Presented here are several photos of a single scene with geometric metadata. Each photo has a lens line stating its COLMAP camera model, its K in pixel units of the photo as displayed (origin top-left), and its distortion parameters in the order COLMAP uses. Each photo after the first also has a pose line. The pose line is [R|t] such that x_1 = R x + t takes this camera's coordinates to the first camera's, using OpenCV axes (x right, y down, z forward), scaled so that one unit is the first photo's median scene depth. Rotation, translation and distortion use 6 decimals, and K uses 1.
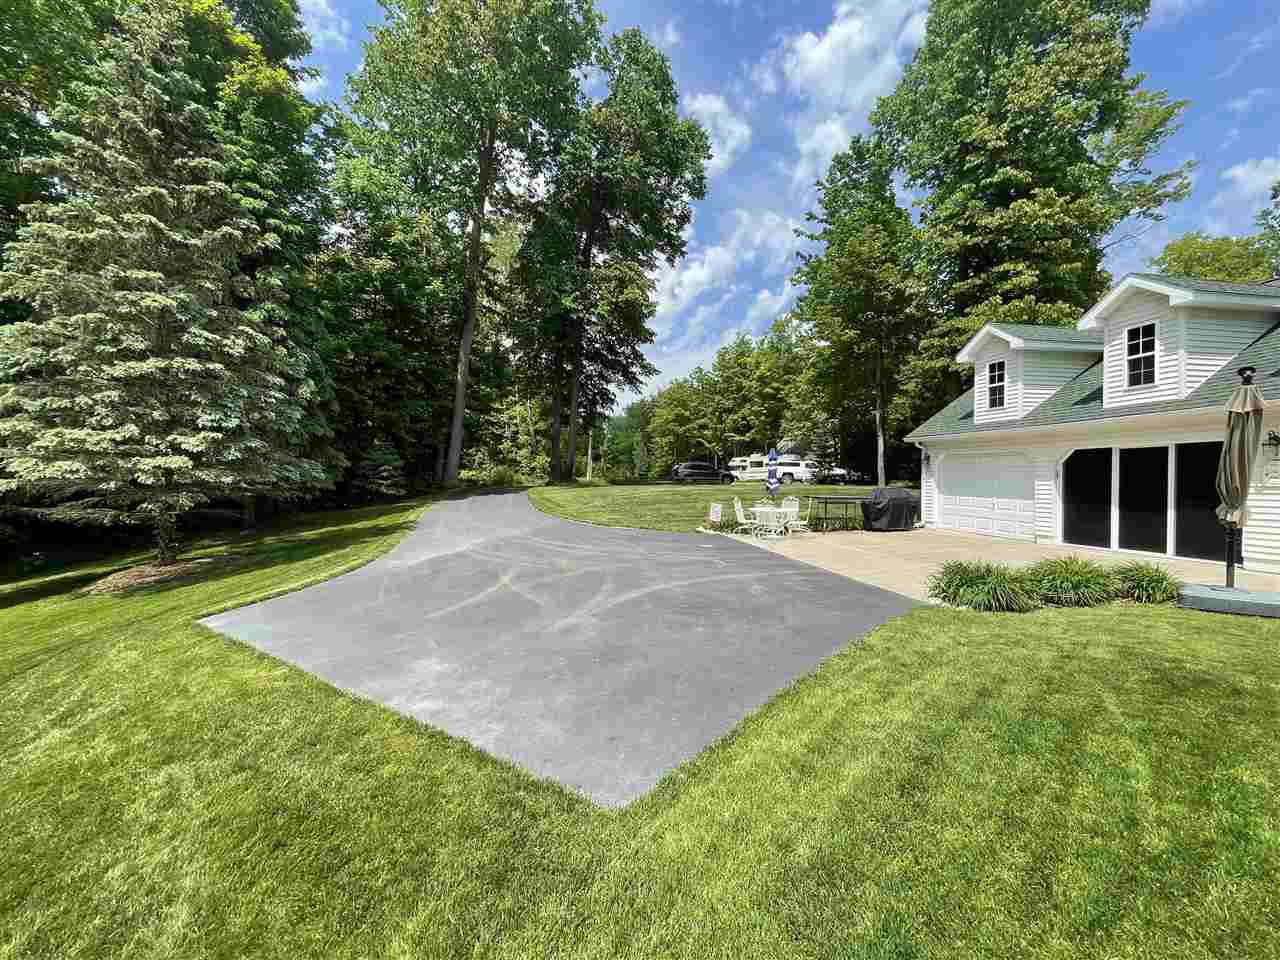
lens RADIAL K [[517.8, 0, 634.2], [0, 517.8, 492.3], [0, 0, 1]] dist [-0.006541, 0.000398]
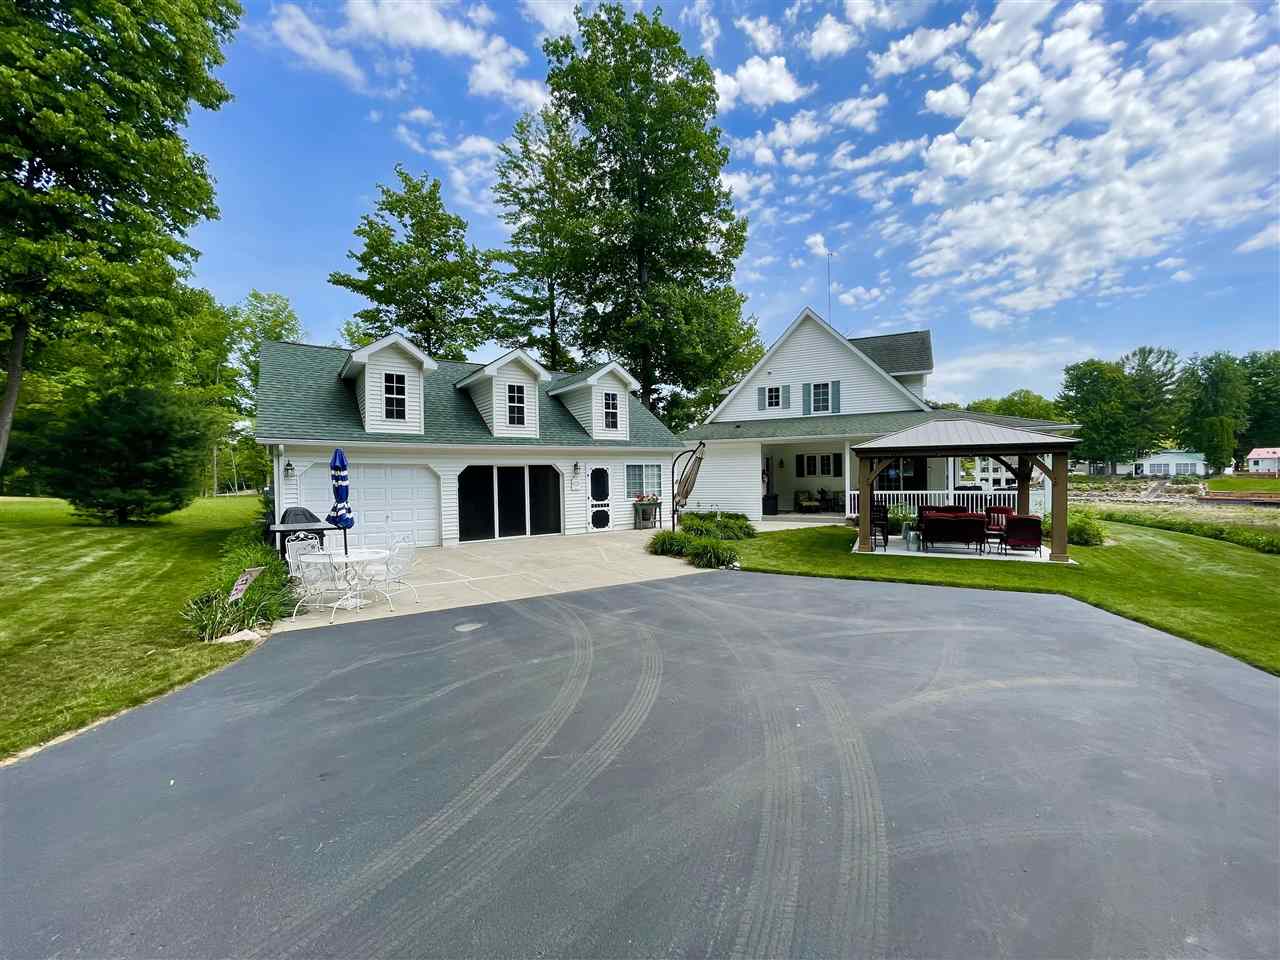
lens RADIAL K [[517.8, 0, 632.4], [0, 517.8, 484.2], [0, 0, 1]] dist [-0.006541, 0.000398]
pose [[-0.368125, 0.029058, 0.929322, -0.500669], [0.055315, 0.998426, -0.009308, -0.002717], [-0.928129, 0.047979, -0.369153, 1.188539]]
